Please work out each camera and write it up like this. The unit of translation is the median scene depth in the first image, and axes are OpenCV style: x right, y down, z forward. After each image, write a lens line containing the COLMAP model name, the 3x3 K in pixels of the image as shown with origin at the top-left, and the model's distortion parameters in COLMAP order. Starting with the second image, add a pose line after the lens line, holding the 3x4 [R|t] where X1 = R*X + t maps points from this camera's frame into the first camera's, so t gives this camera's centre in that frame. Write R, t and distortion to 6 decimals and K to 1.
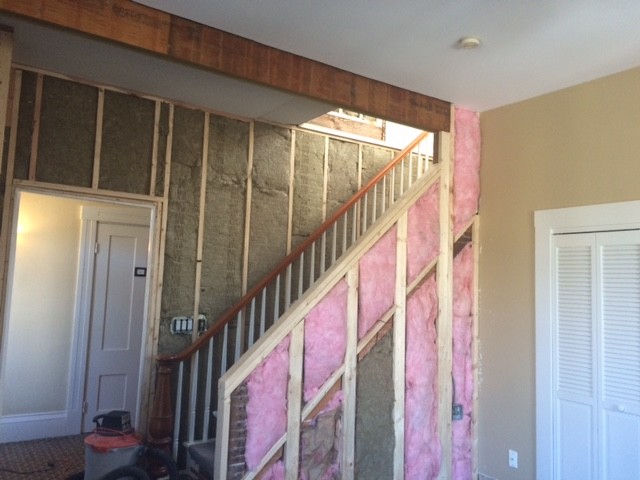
lens RADIAL K [[560.5, 0, 315.9], [0, 560.5, 243.1], [0, 0, 1]] dist [0.020866, 0.001542]
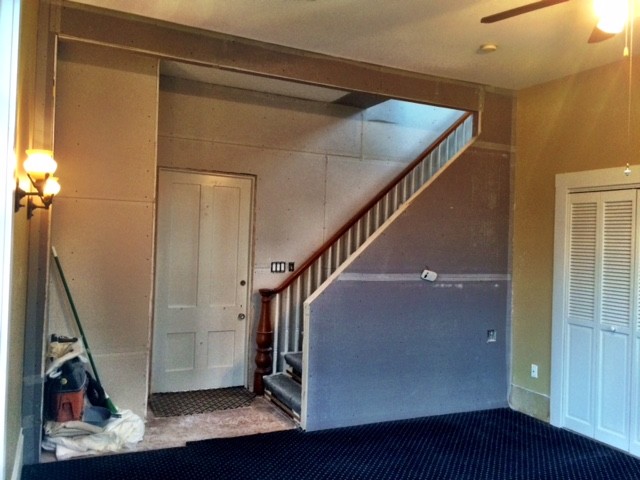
lens RADIAL K [[560.5, 0, 320.1], [0, 560.5, 237.9], [0, 0, 1]] dist [0.020866, 0.001542]
pose [[0.988780, -0.008208, -0.149150, 0.064583], [0.018397, 0.997579, 0.067067, -0.010746], [0.148239, -0.069059, 0.986537, -0.303101]]
